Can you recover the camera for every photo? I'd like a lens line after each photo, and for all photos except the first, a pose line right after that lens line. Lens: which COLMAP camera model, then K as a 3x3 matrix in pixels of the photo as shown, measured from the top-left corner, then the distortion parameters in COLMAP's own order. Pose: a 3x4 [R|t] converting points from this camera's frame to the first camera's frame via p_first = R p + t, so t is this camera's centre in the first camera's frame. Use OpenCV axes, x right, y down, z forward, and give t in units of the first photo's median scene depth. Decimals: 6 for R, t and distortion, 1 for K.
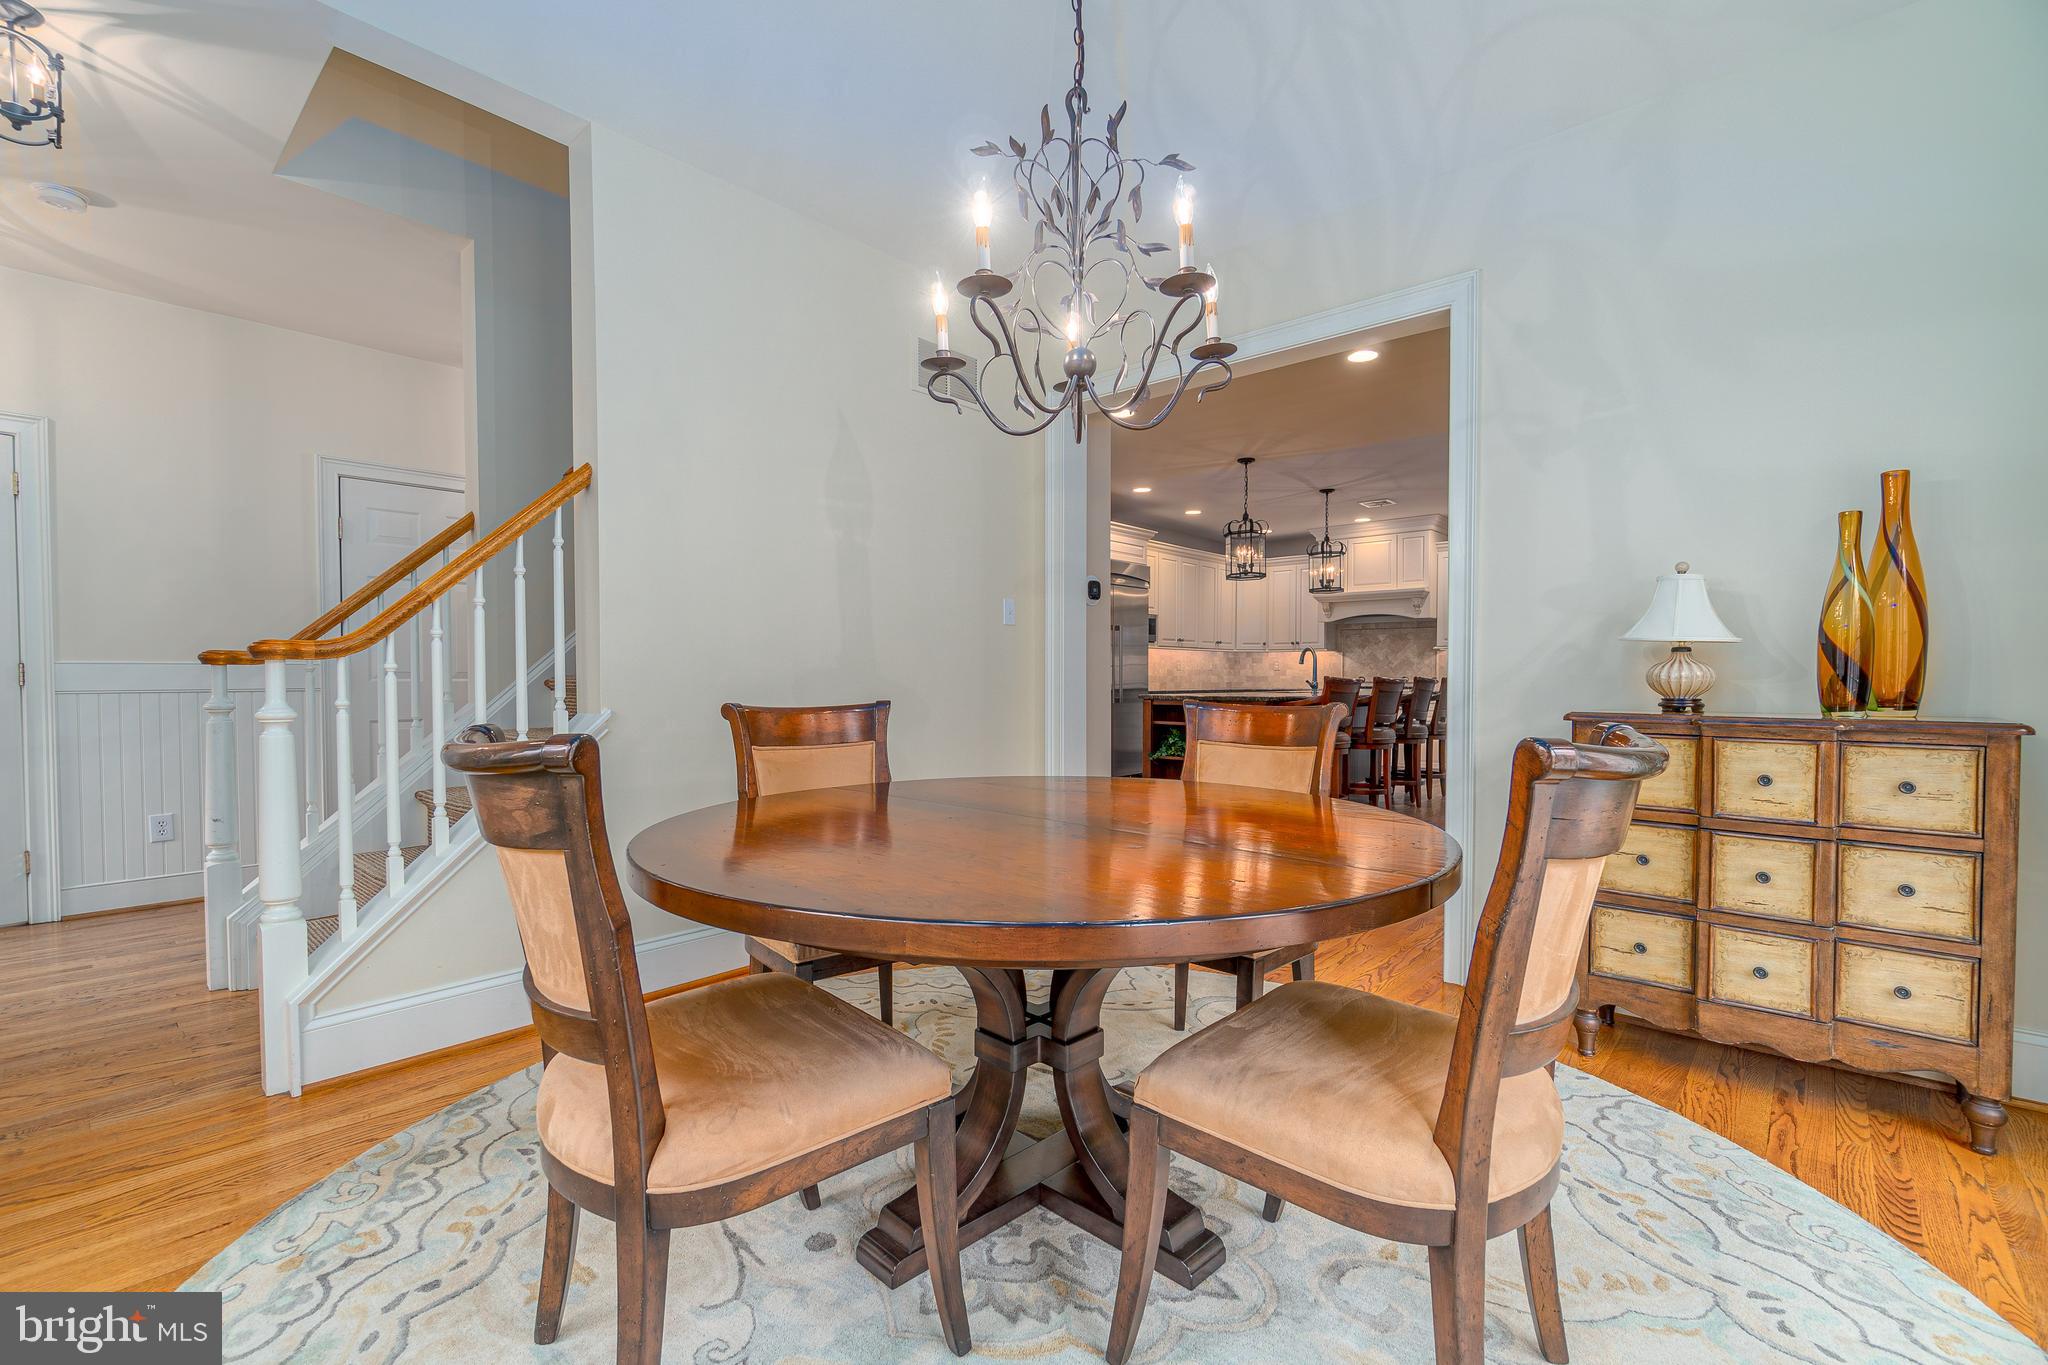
lens RADIAL K [[900.3, 0, 1010.2], [0, 900.3, 690.2], [0, 0, 1]] dist [-0.004974, 0.001814]
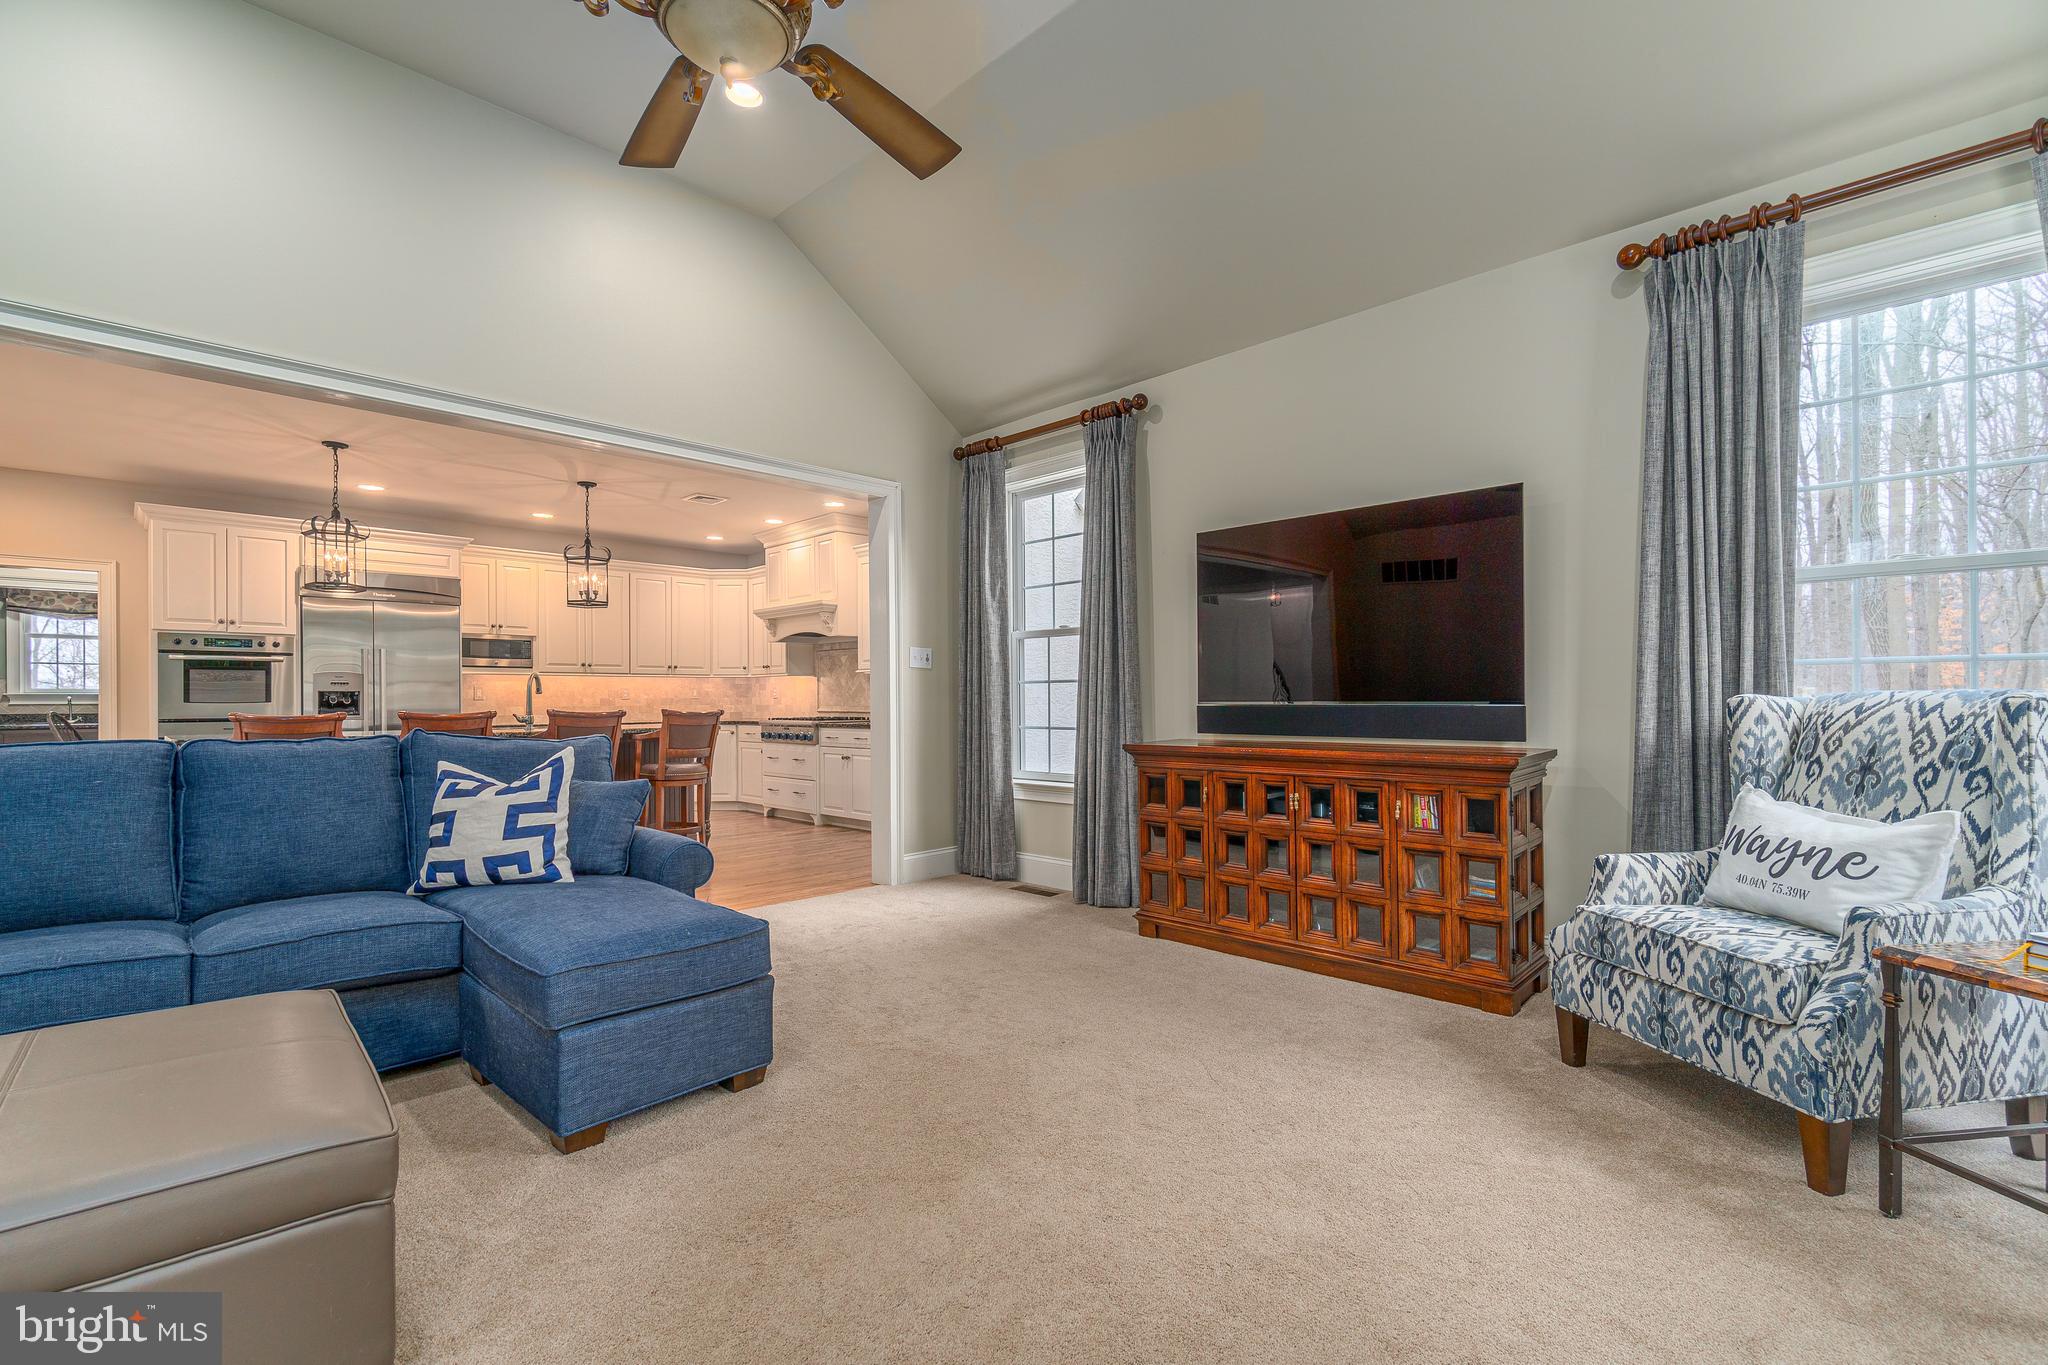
lens RADIAL K [[900.3, 0, 1010.4], [0, 900.3, 701.3], [0, 0, 1]] dist [-0.004974, 0.001814]
pose [[0.998361, -0.008076, -0.056659, 0.678317], [0.007297, 0.999876, -0.013943, -0.006464], [0.056764, 0.013507, 0.998296, 0.175513]]
